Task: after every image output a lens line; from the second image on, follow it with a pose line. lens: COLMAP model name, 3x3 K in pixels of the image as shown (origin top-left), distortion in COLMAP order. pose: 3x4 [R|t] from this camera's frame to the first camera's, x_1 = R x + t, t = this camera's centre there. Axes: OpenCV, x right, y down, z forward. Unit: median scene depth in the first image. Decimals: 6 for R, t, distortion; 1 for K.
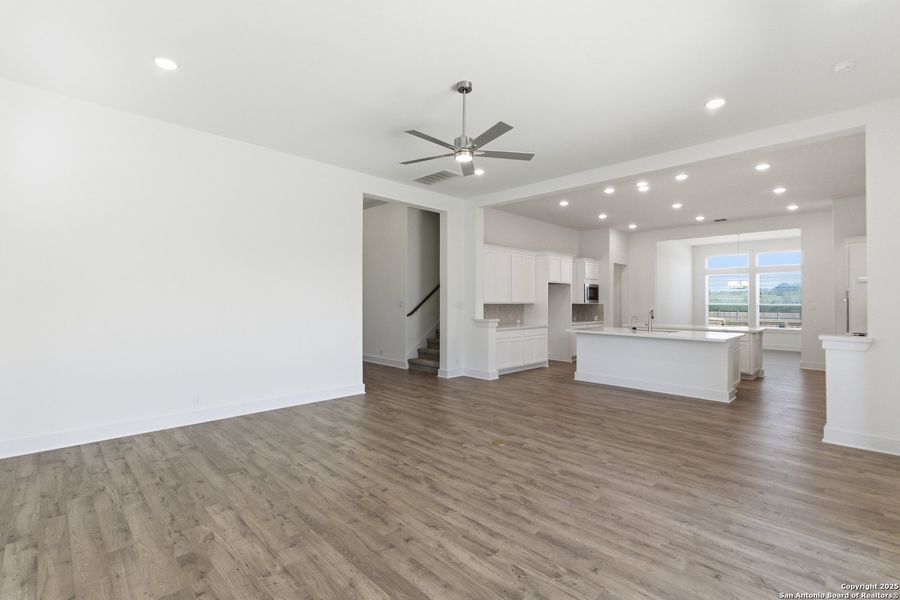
lens RADIAL K [[411.6, 0, 443.0], [0, 411.6, 296.4], [0, 0, 1]] dist [-0.001996, 0.001600]
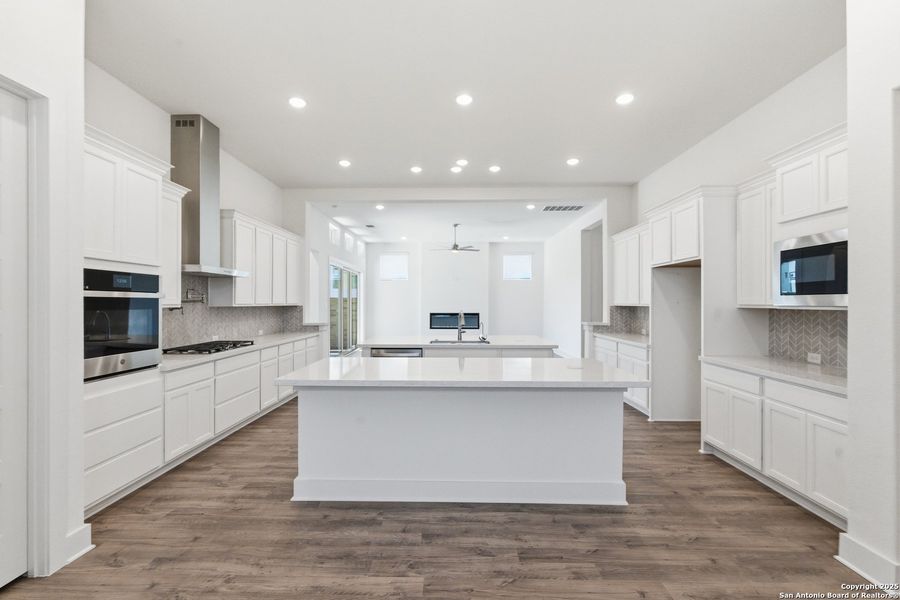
lens RADIAL K [[411.6, 0, 441.4], [0, 411.6, 301.2], [0, 0, 1]] dist [-0.001996, 0.001600]
pose [[-0.710795, -0.011988, -0.703297, 0.912967], [-0.000489, 0.999863, -0.016549, 0.021234], [0.703399, -0.011419, -0.710703, 1.304192]]
